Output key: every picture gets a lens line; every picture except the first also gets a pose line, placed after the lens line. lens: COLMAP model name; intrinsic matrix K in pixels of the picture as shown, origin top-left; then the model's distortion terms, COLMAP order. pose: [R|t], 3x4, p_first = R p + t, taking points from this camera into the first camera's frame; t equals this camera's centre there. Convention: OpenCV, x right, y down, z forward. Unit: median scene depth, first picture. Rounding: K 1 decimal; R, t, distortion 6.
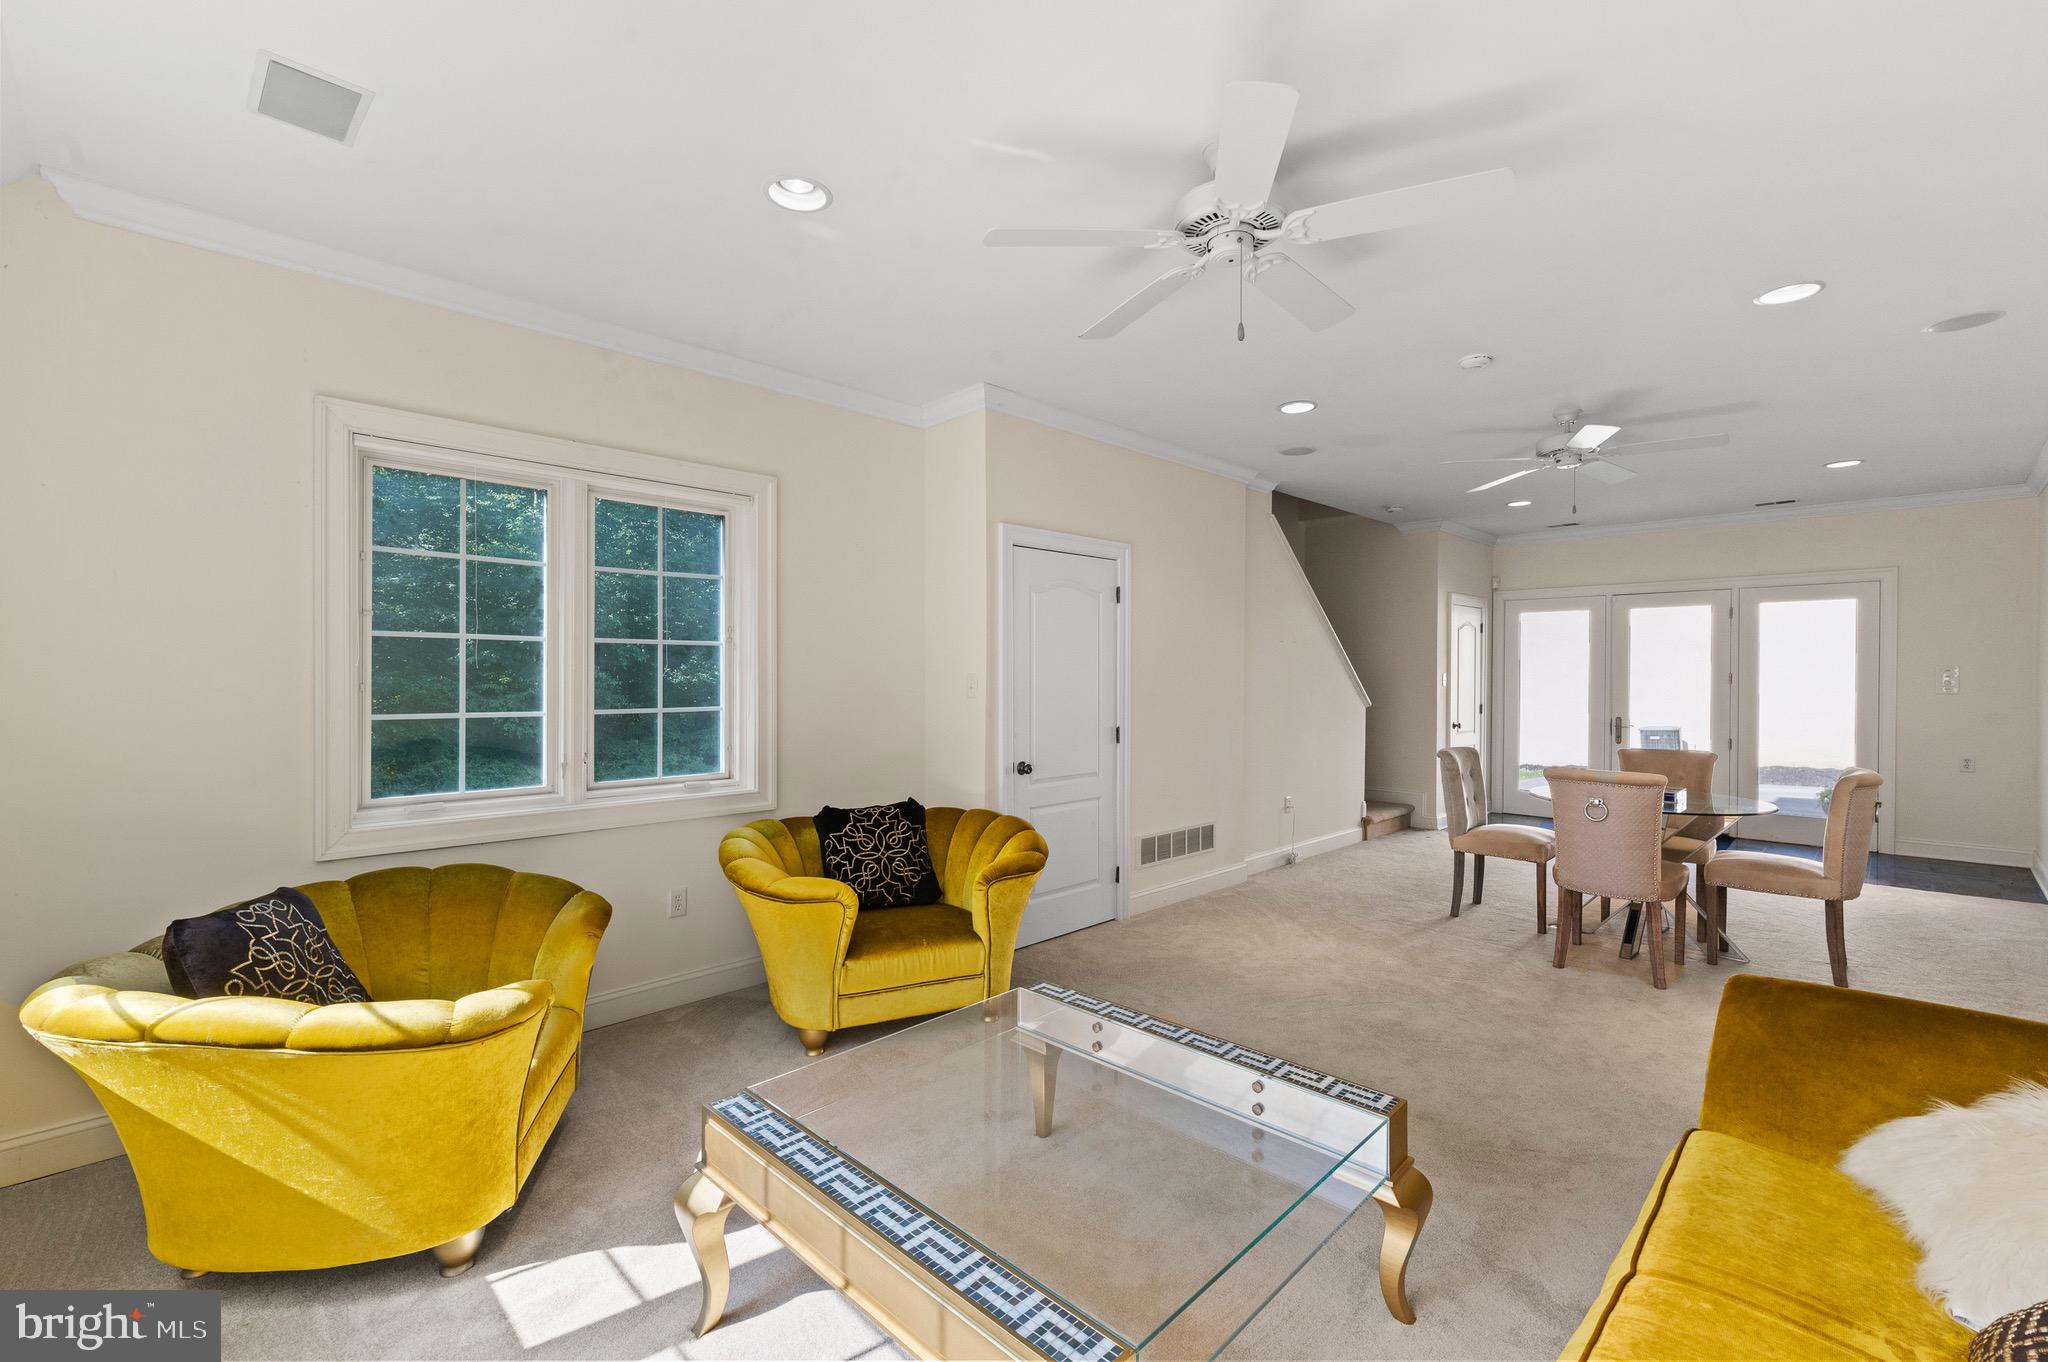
lens RADIAL K [[865.4, 0, 1024.0], [0, 865.4, 681.0], [0, 0, 1]] dist [0.000767, 0.000088]
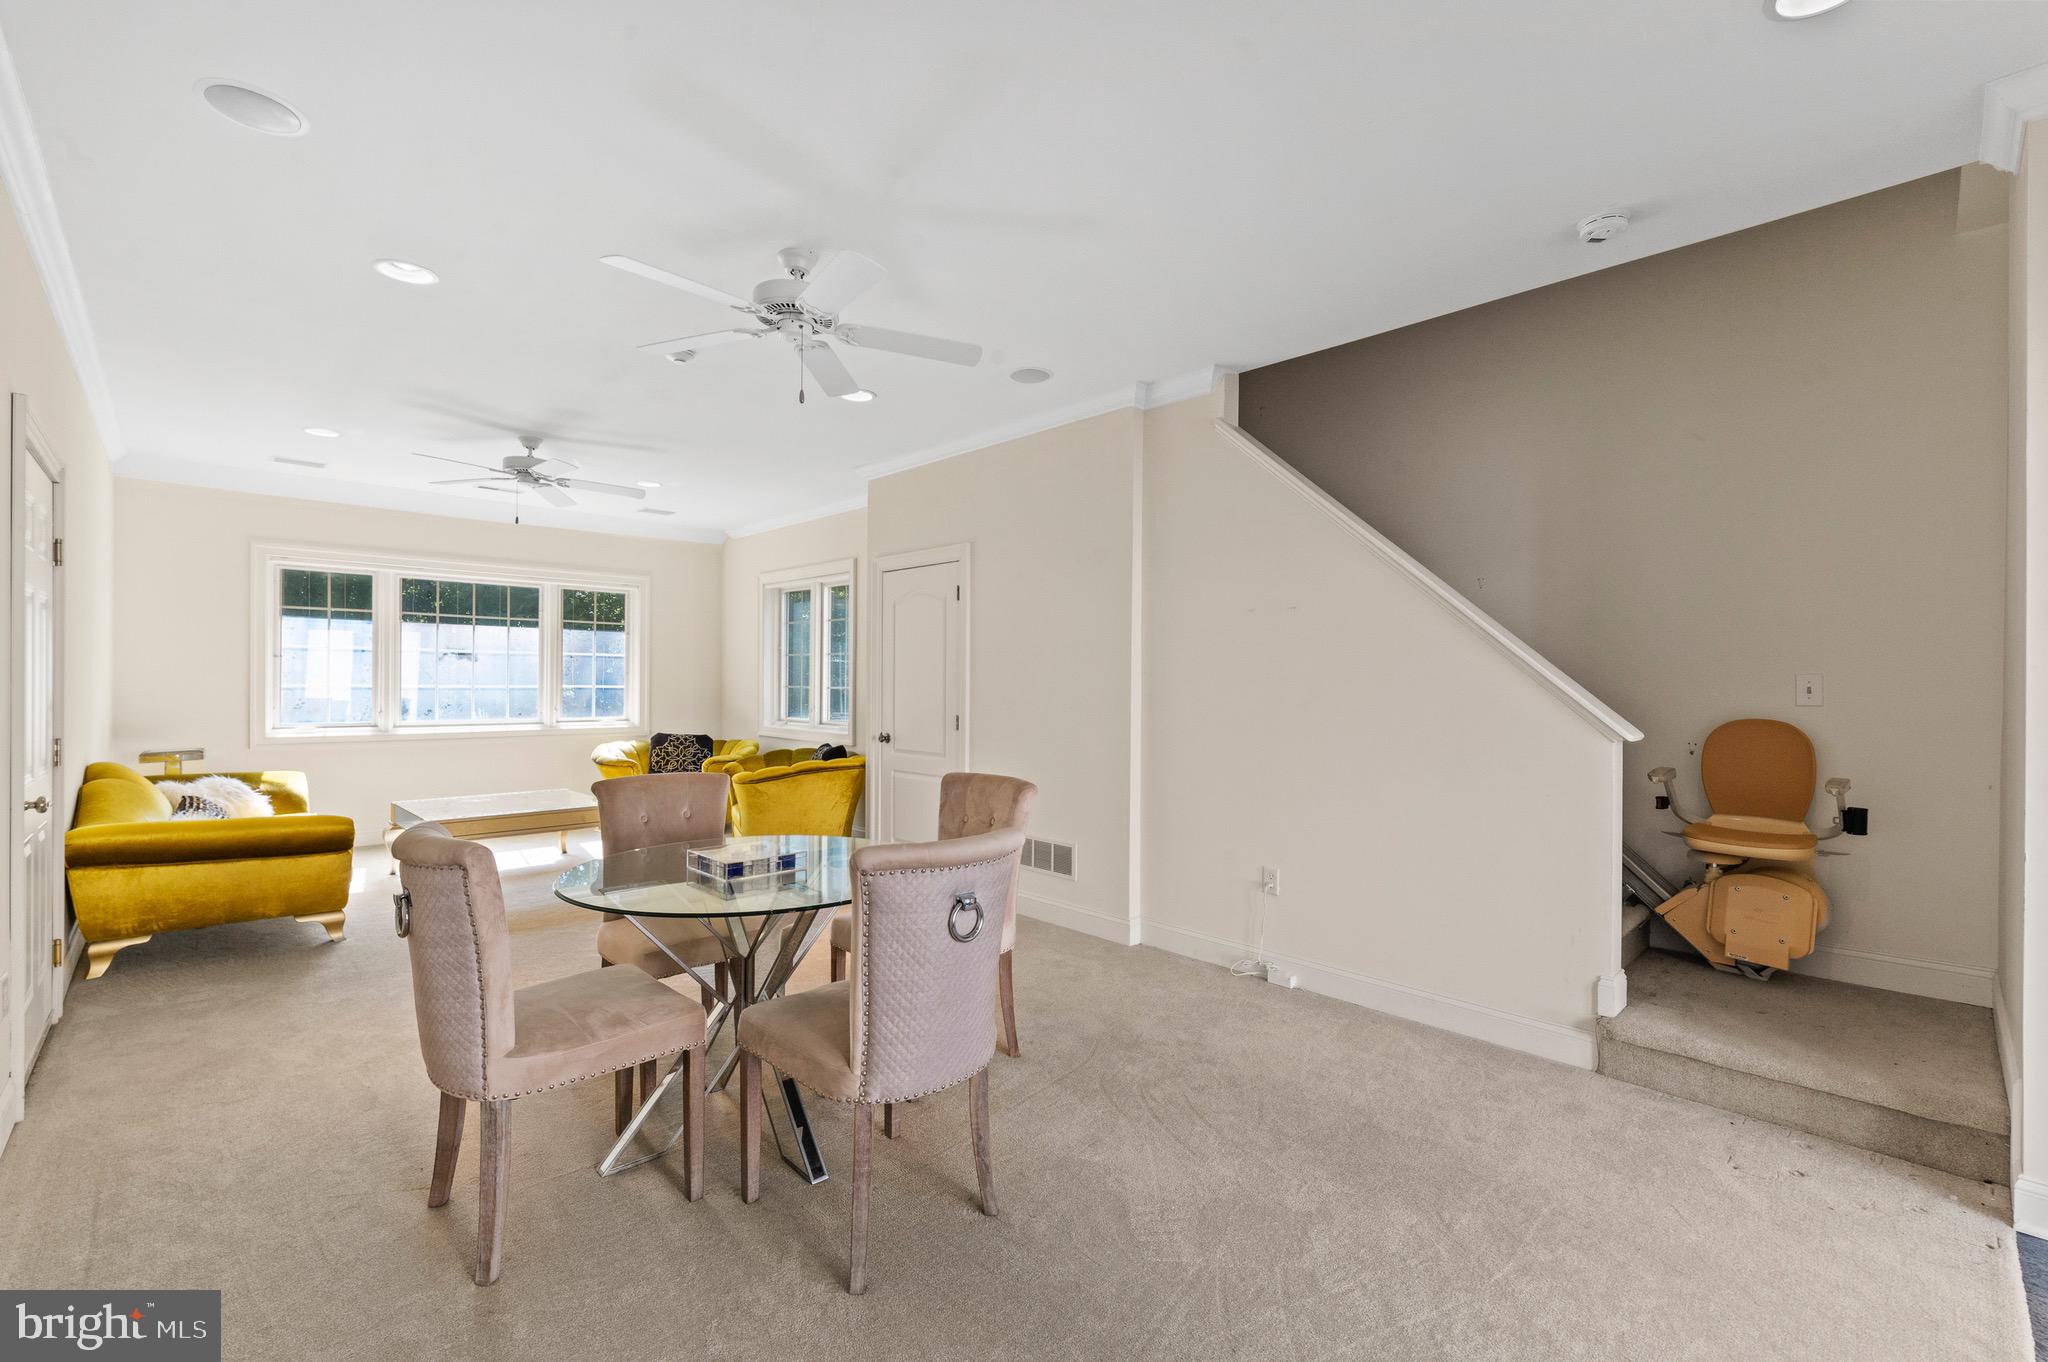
lens RADIAL K [[865.4, 0, 1024.0], [0, 865.4, 681.0], [0, 0, 1]] dist [0.000767, 0.000088]
pose [[-0.028187, 0.000883, -0.999602, 1.199944], [-0.008758, 0.999961, 0.001131, 0.008446], [0.999564, 0.008786, -0.028178, 1.126152]]
